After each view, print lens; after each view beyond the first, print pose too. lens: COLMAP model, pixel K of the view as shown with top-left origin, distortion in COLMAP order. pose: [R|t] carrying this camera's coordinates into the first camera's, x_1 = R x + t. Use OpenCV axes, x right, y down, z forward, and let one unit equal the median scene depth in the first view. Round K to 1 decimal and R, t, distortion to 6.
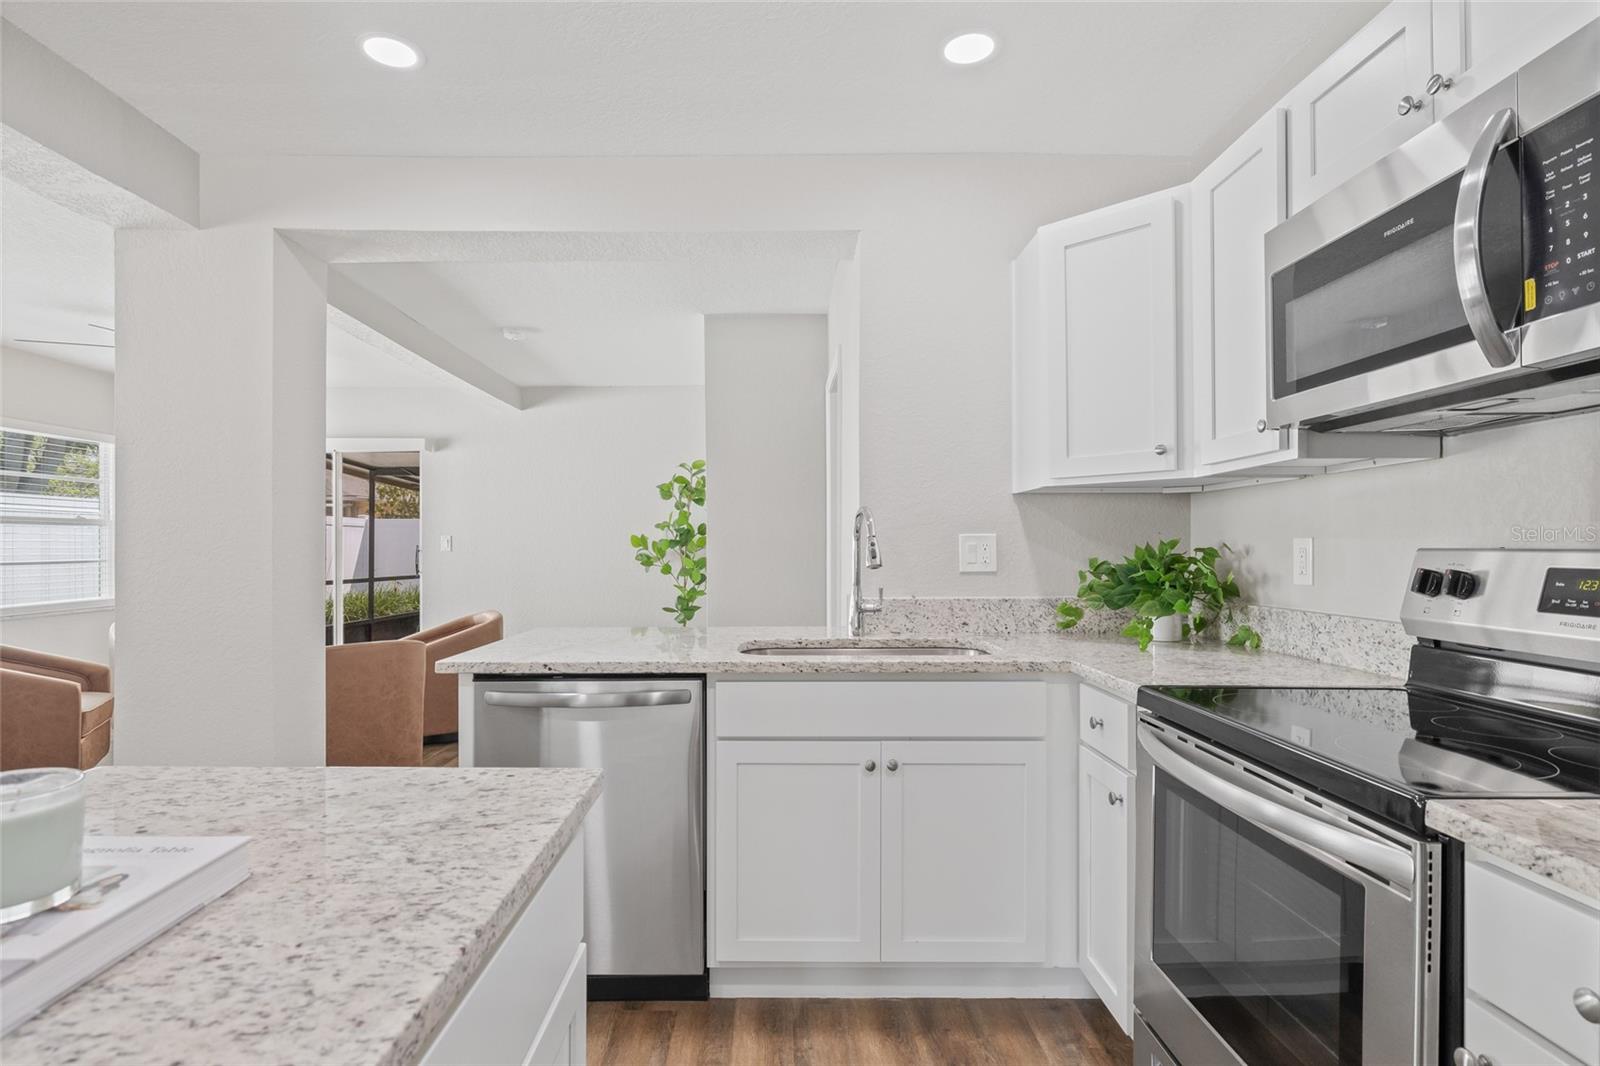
lens RADIAL K [[844.8, 0, 797.1], [0, 844.8, 551.7], [0, 0, 1]] dist [-0.009062, 0.002684]
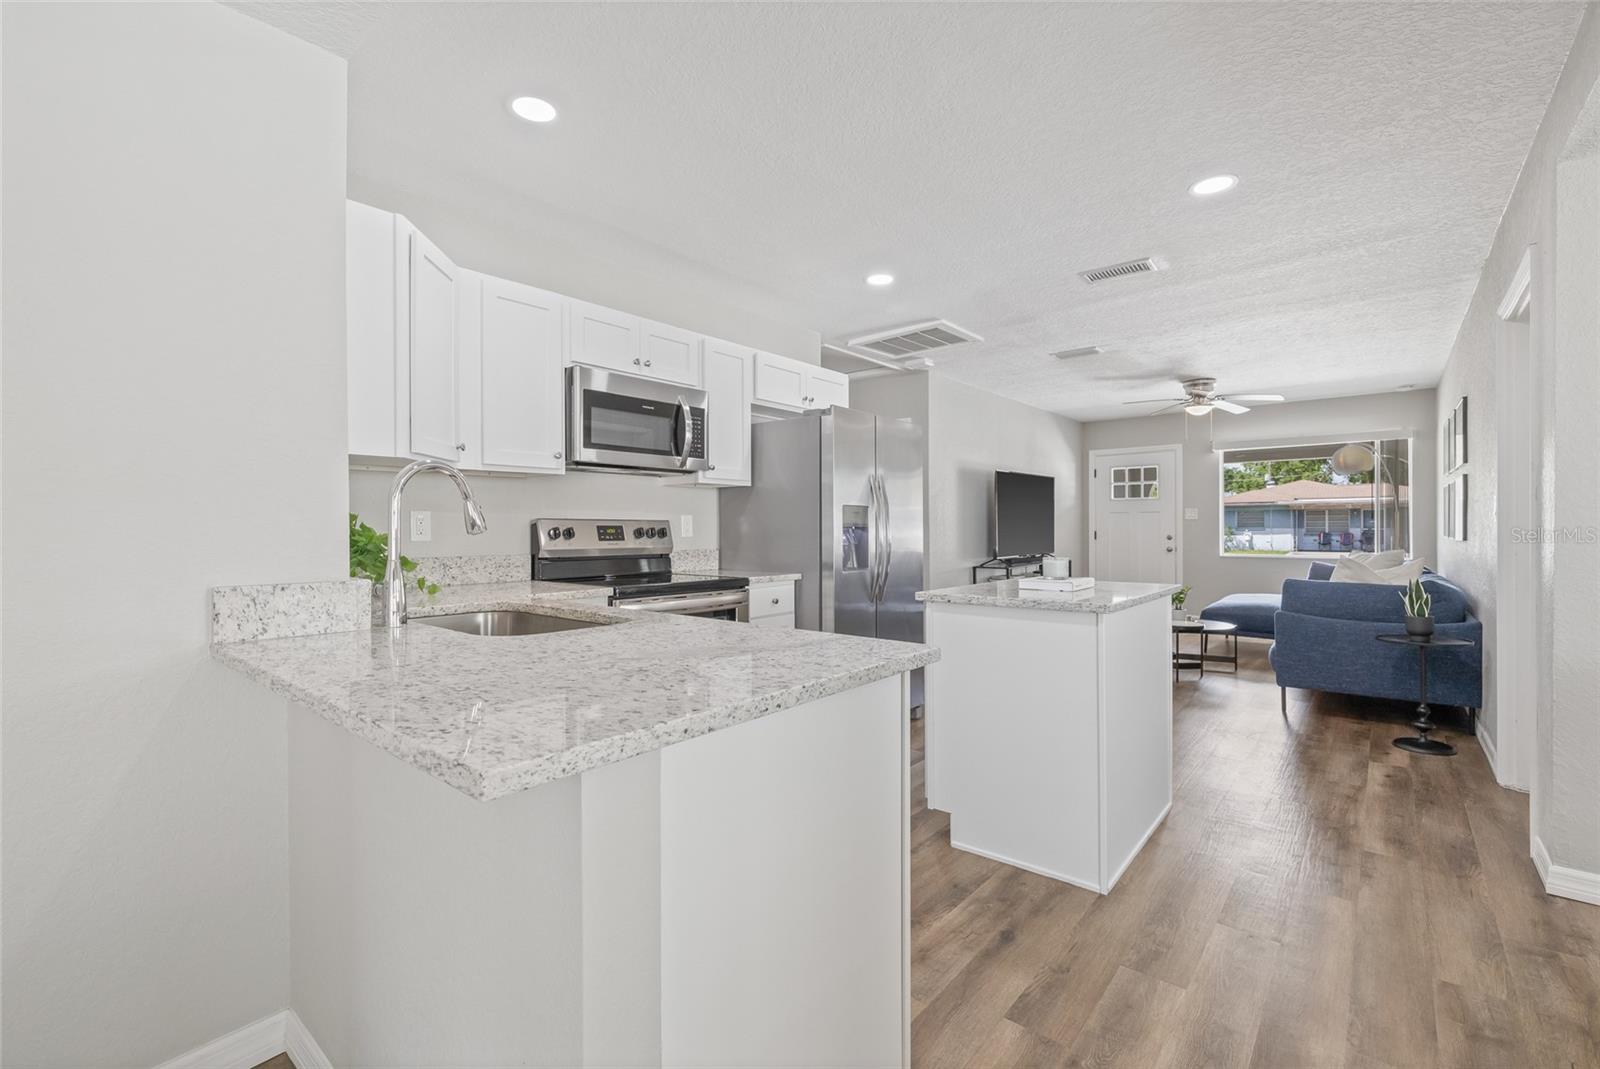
lens RADIAL K [[691.2, 0, 798.4], [0, 691.2, 533.0], [0, 0, 1]] dist [0.002188, -0.000287]
pose [[-0.759092, -0.005209, 0.650963, -0.631111], [0.003279, 0.999925, 0.011824, 0.010021], [-0.650975, 0.011110, -0.759018, 1.274214]]
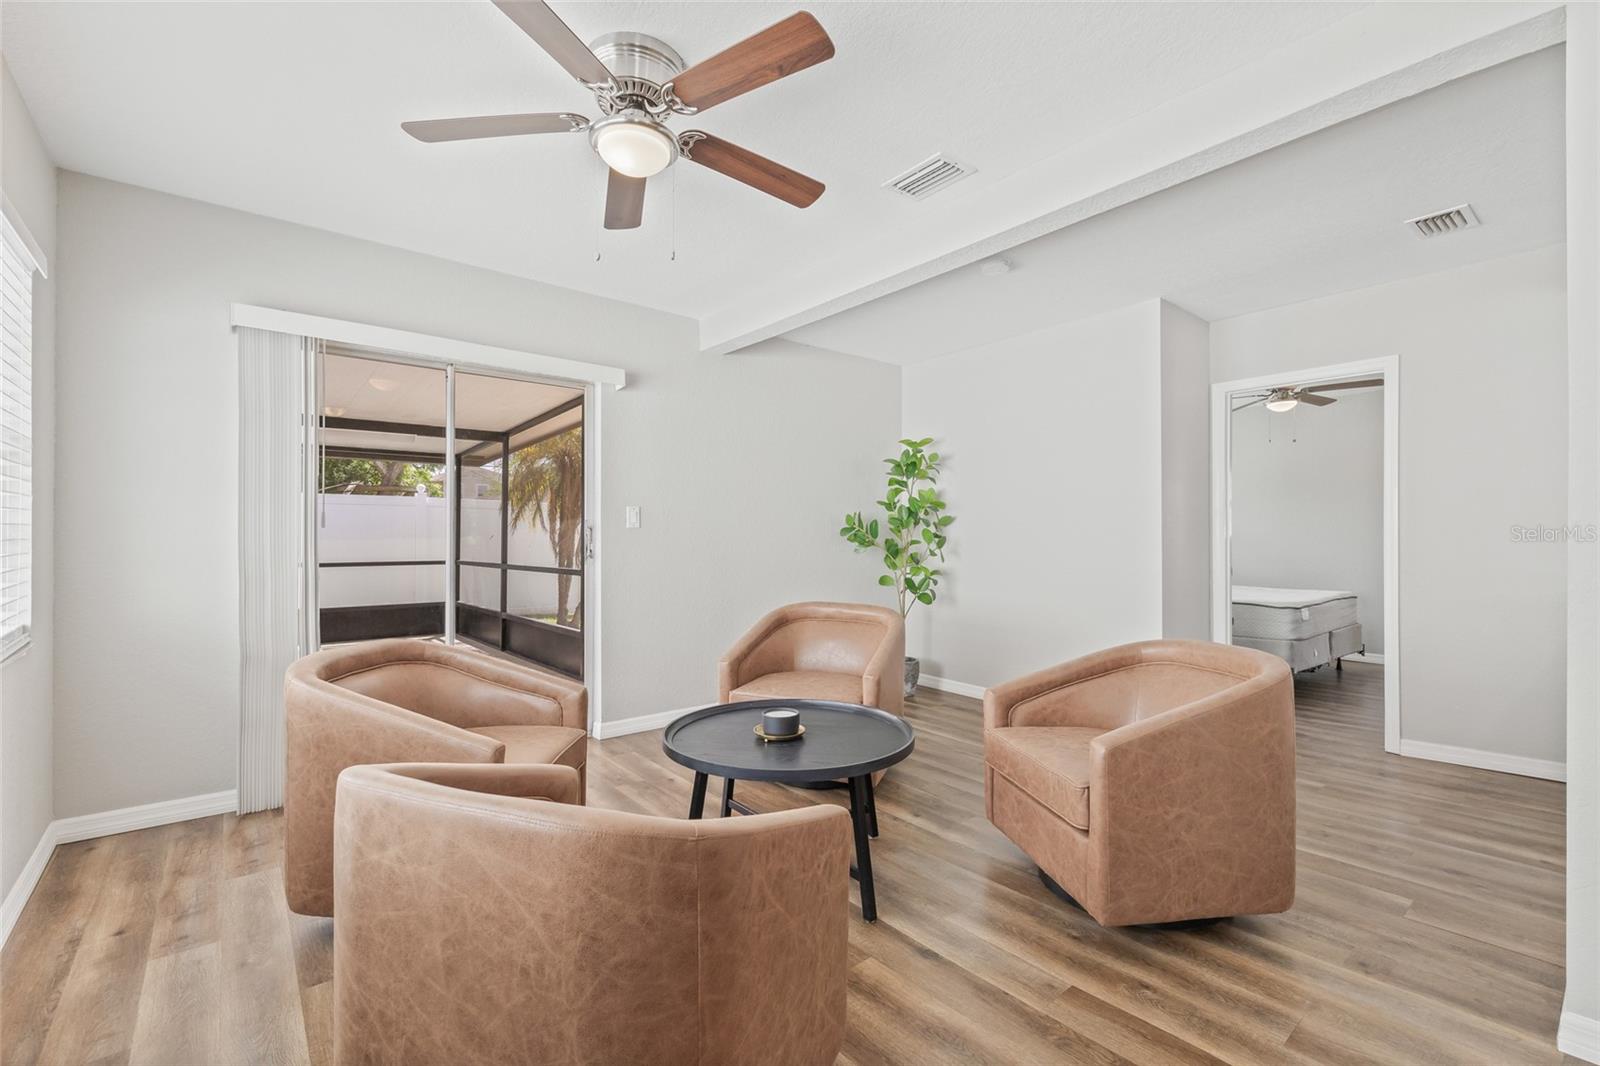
lens RADIAL K [[691.2, 0, 785.2], [0, 691.2, 533.9], [0, 0, 1]] dist [0.002188, -0.000287]
pose [[0.775919, -0.003329, 0.630824, -1.768292], [0.003845, 0.999992, 0.000547, 0.010017], [-0.630821, 0.002001, 0.775926, 1.112102]]
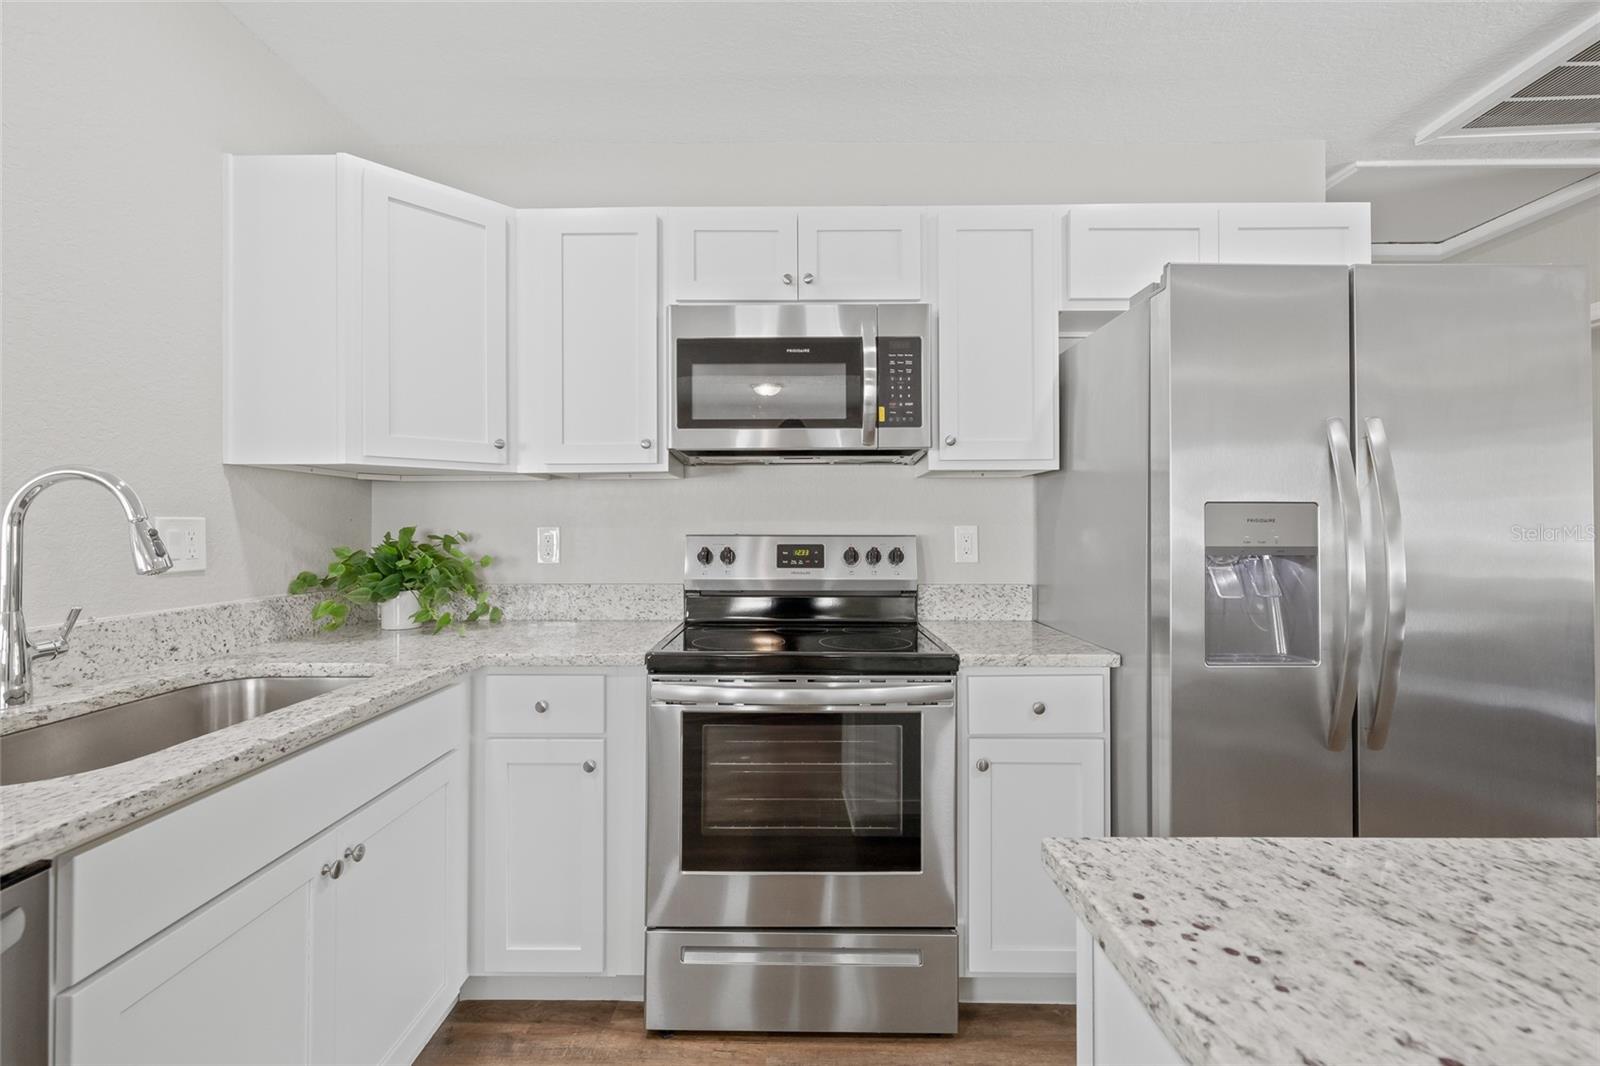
lens RADIAL K [[691.2, 0, 788.2], [0, 691.2, 529.1], [0, 0, 1]] dist [0.002188, -0.000287]
pose [[0.010588, 0.001217, 0.999943, -0.368953], [0.006428, 0.999979, -0.001285, -0.007558], [-0.999923, 0.006442, 0.010580, 0.521951]]
